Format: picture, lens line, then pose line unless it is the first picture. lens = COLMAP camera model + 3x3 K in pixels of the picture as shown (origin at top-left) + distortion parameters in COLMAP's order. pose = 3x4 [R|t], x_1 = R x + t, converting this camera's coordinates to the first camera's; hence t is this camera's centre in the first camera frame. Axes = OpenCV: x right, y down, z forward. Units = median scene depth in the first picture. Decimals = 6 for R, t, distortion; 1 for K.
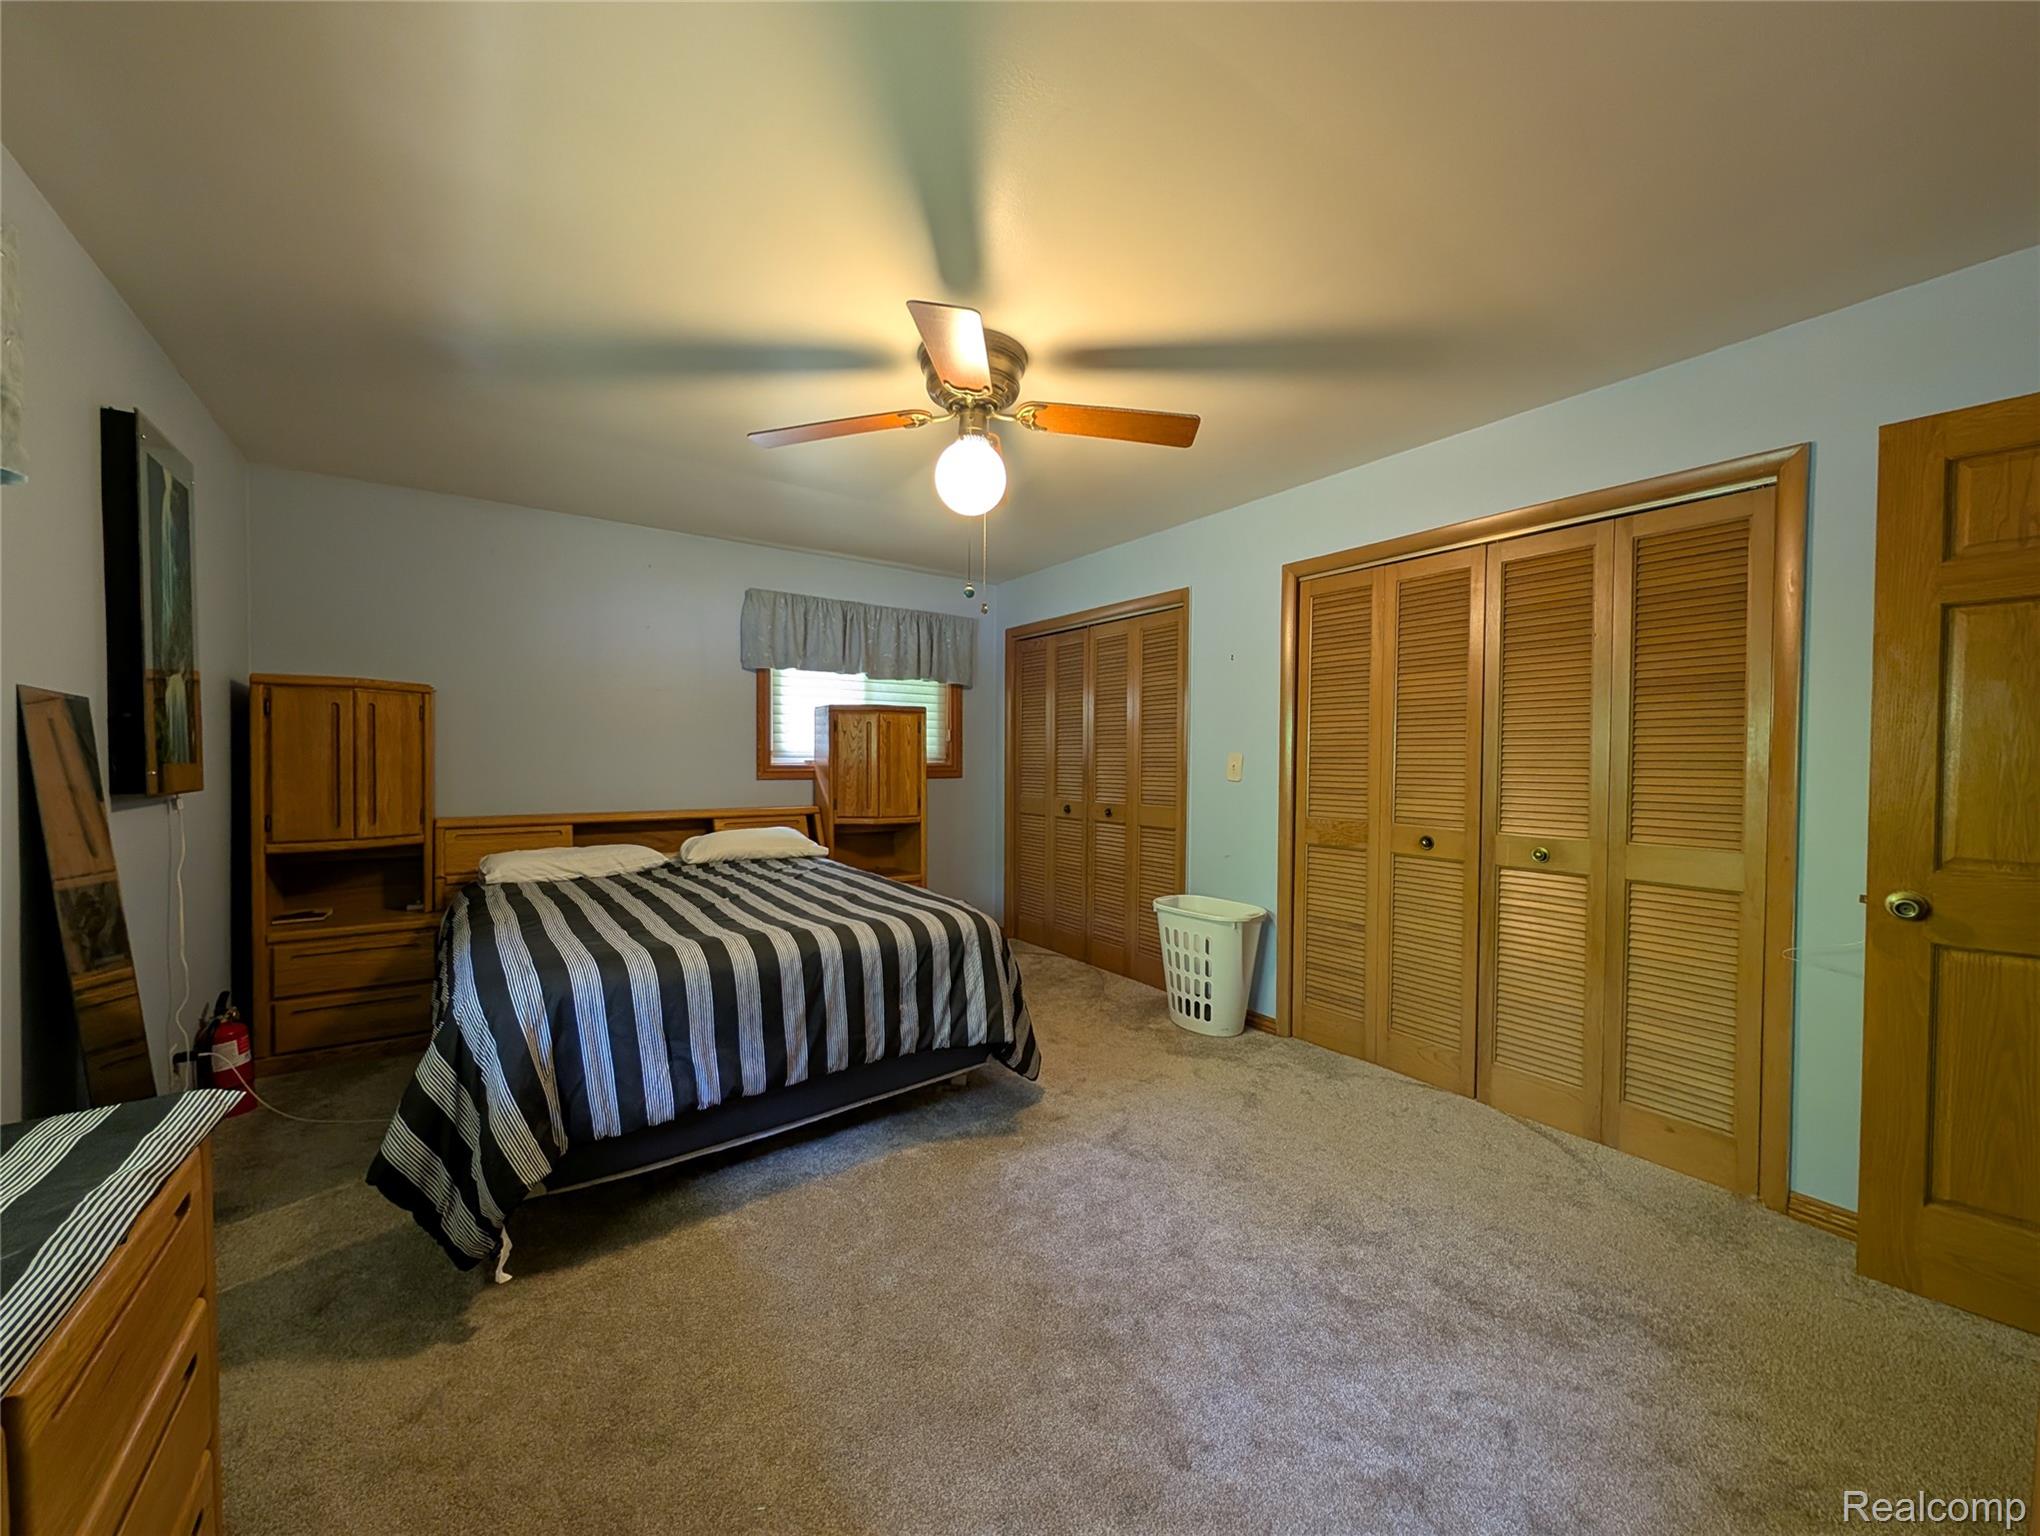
lens RADIAL K [[764.2, 0, 1023.6], [0, 764.2, 770.9], [0, 0, 1]] dist [0.010430, -0.005108]
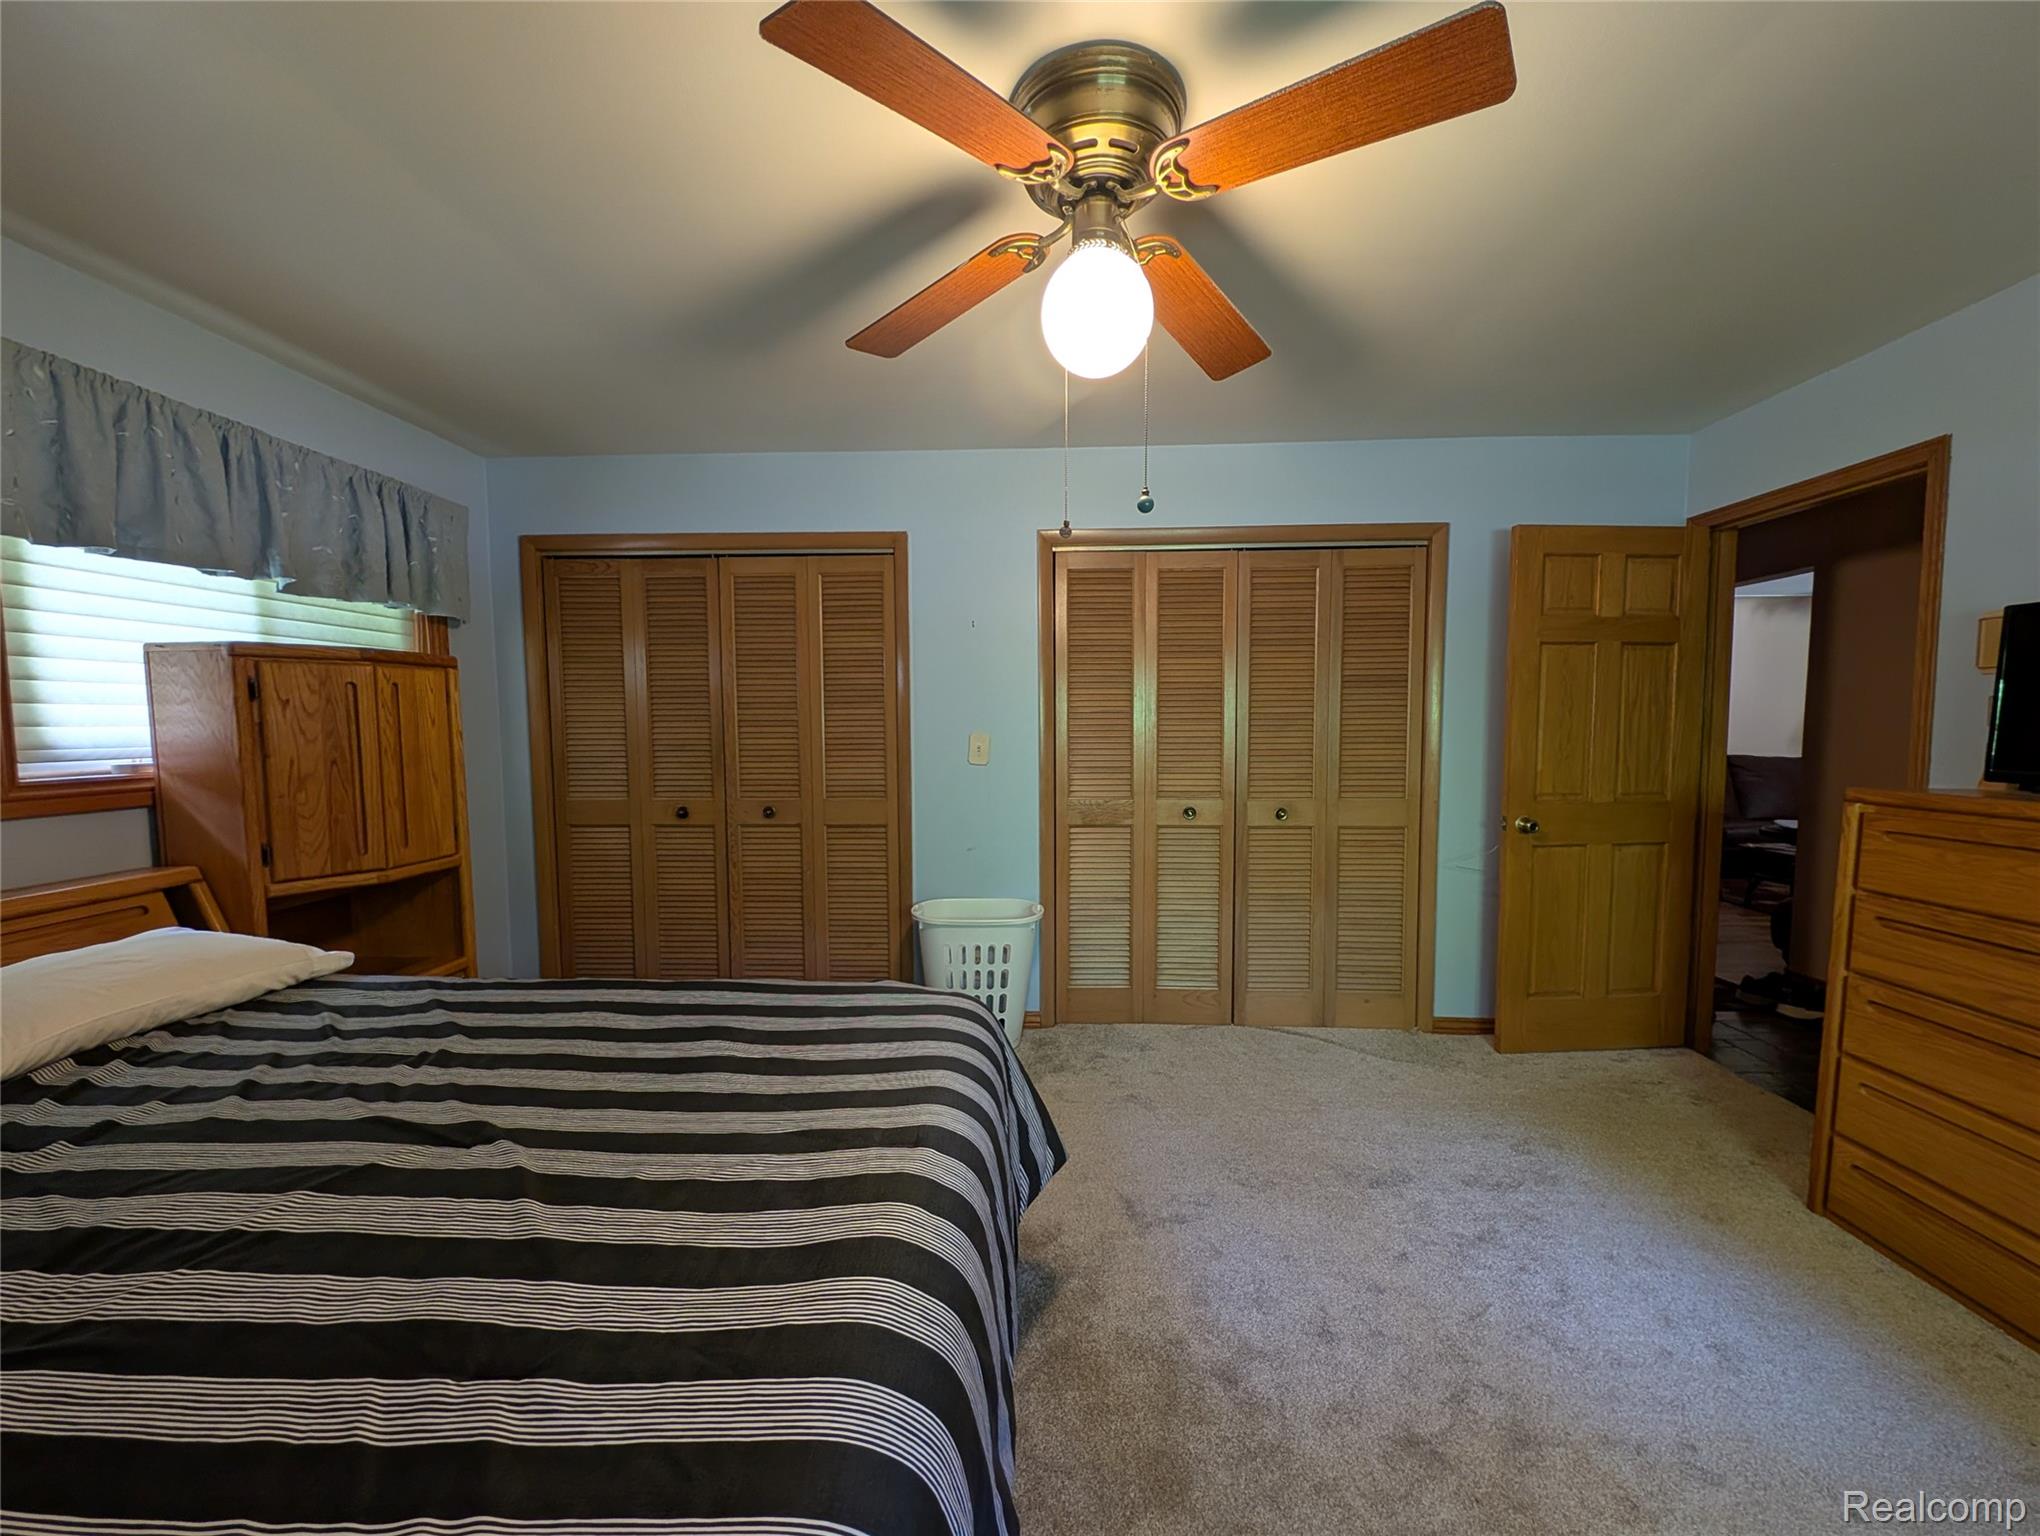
lens RADIAL K [[764.2, 0, 1023.6], [0, 764.2, 770.9], [0, 0, 1]] dist [0.010430, -0.005108]
pose [[0.617157, -0.062102, 0.784385, -0.360404], [0.022531, 0.997866, 0.061277, -0.029869], [-0.786517, -0.020144, 0.617240, 0.377103]]
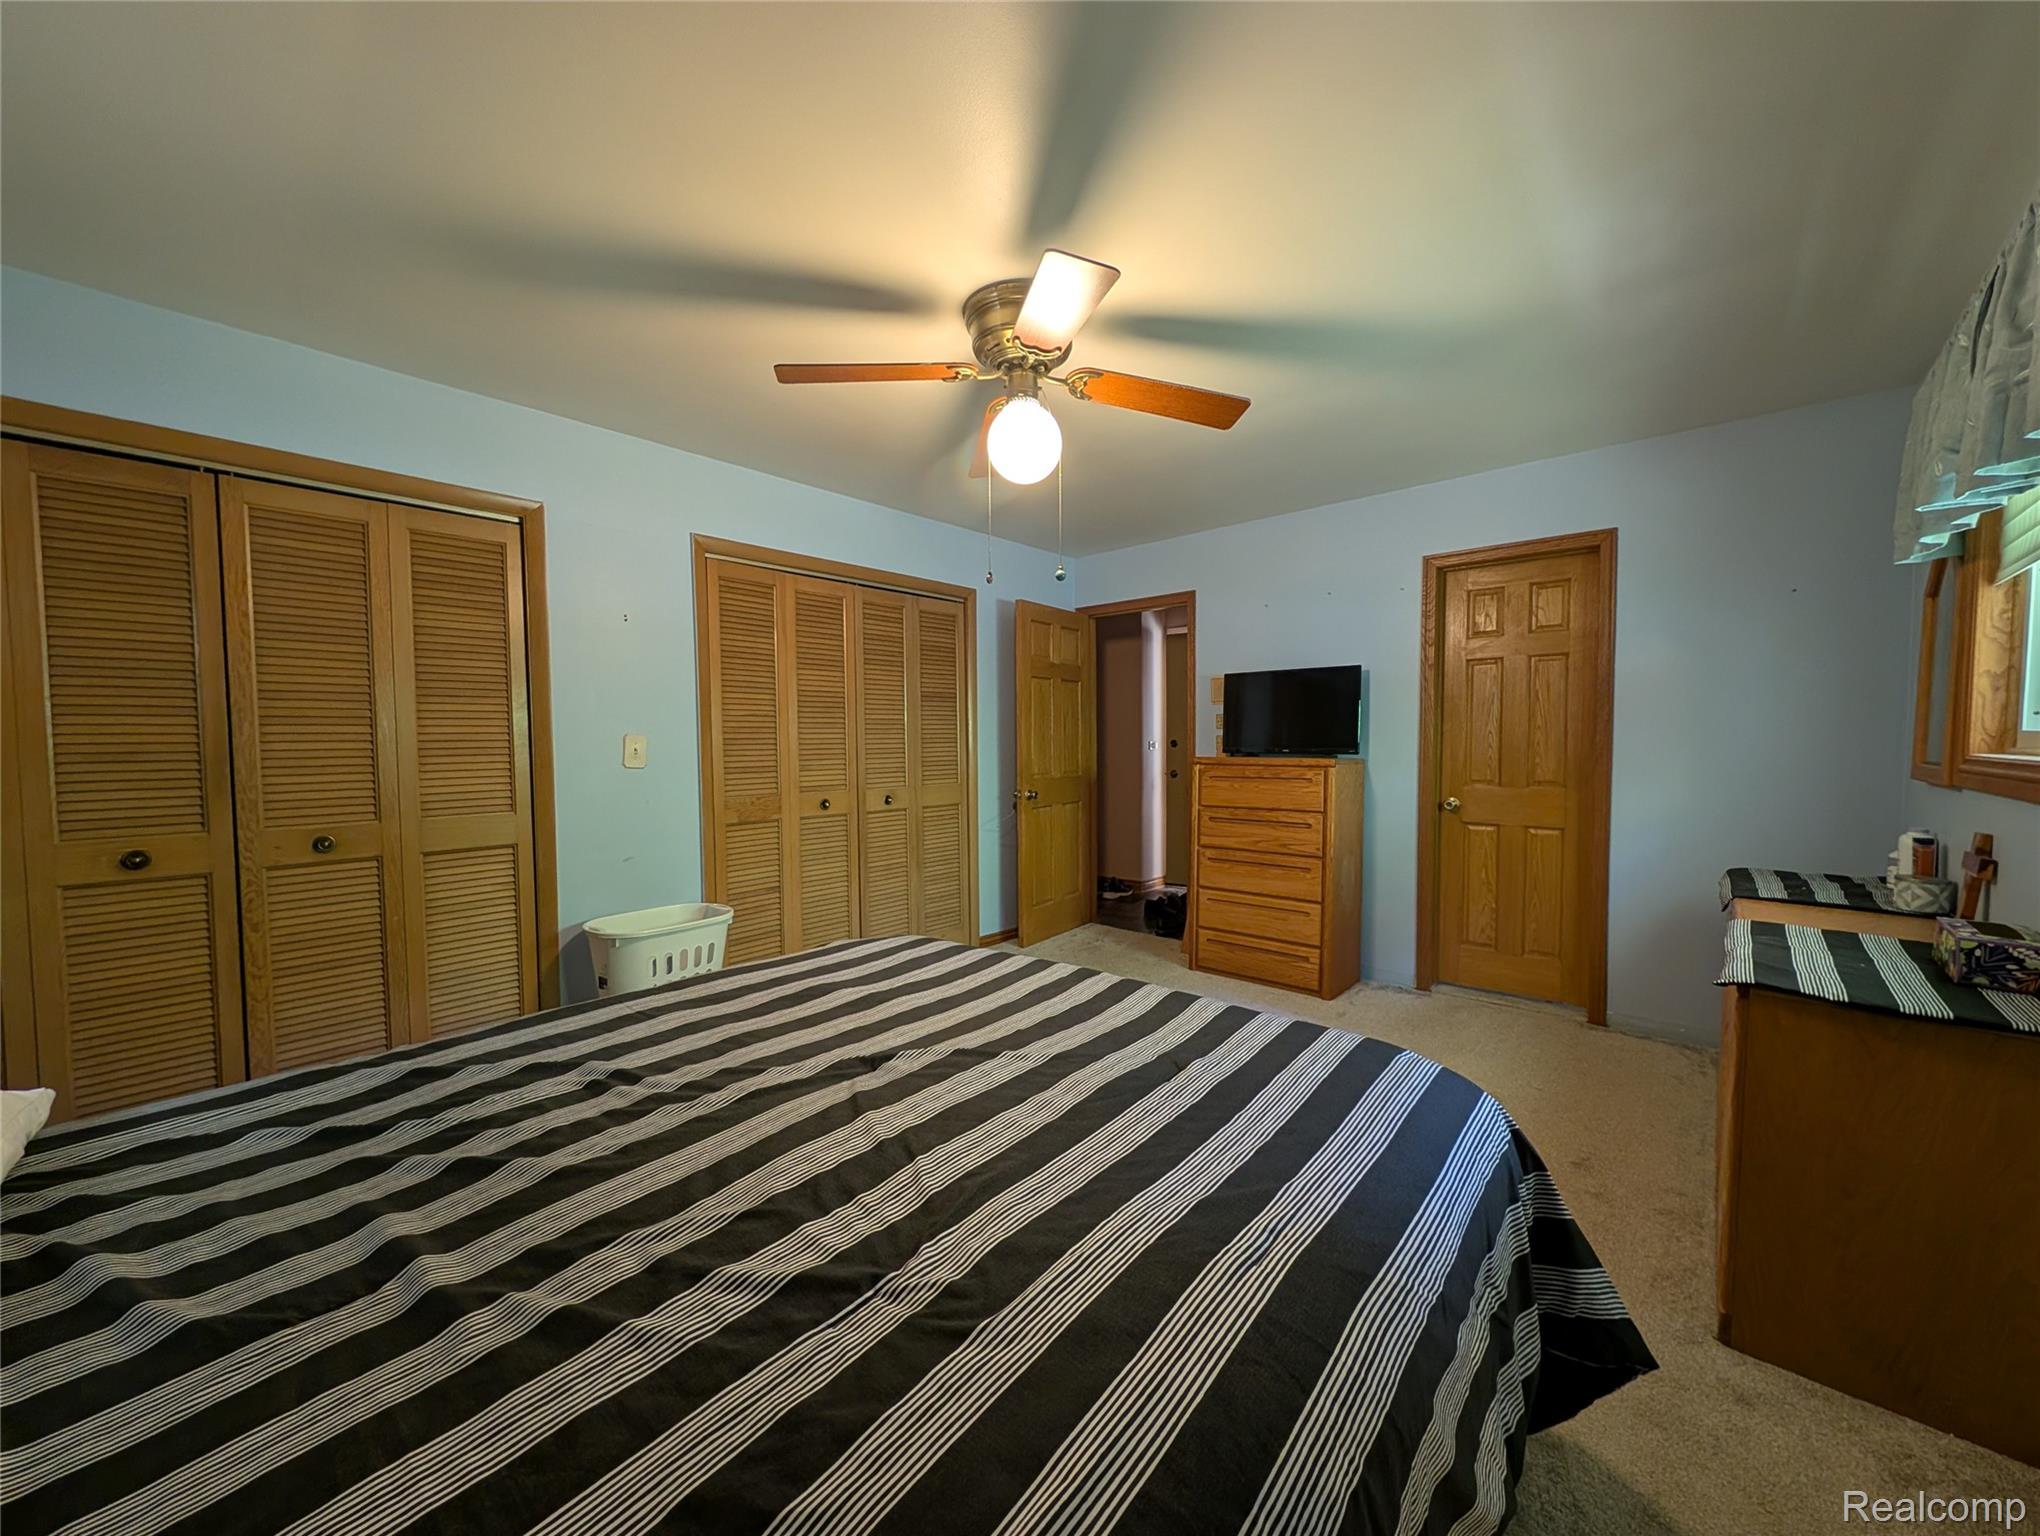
lens RADIAL K [[764.2, 0, 1023.6], [0, 764.2, 770.9], [0, 0, 1]] dist [0.010430, -0.005108]
pose [[-0.216588, -0.049573, 0.975004, -0.584171], [0.021069, 0.998240, 0.055435, -0.019267], [-0.976036, 0.032549, -0.215162, 0.705085]]
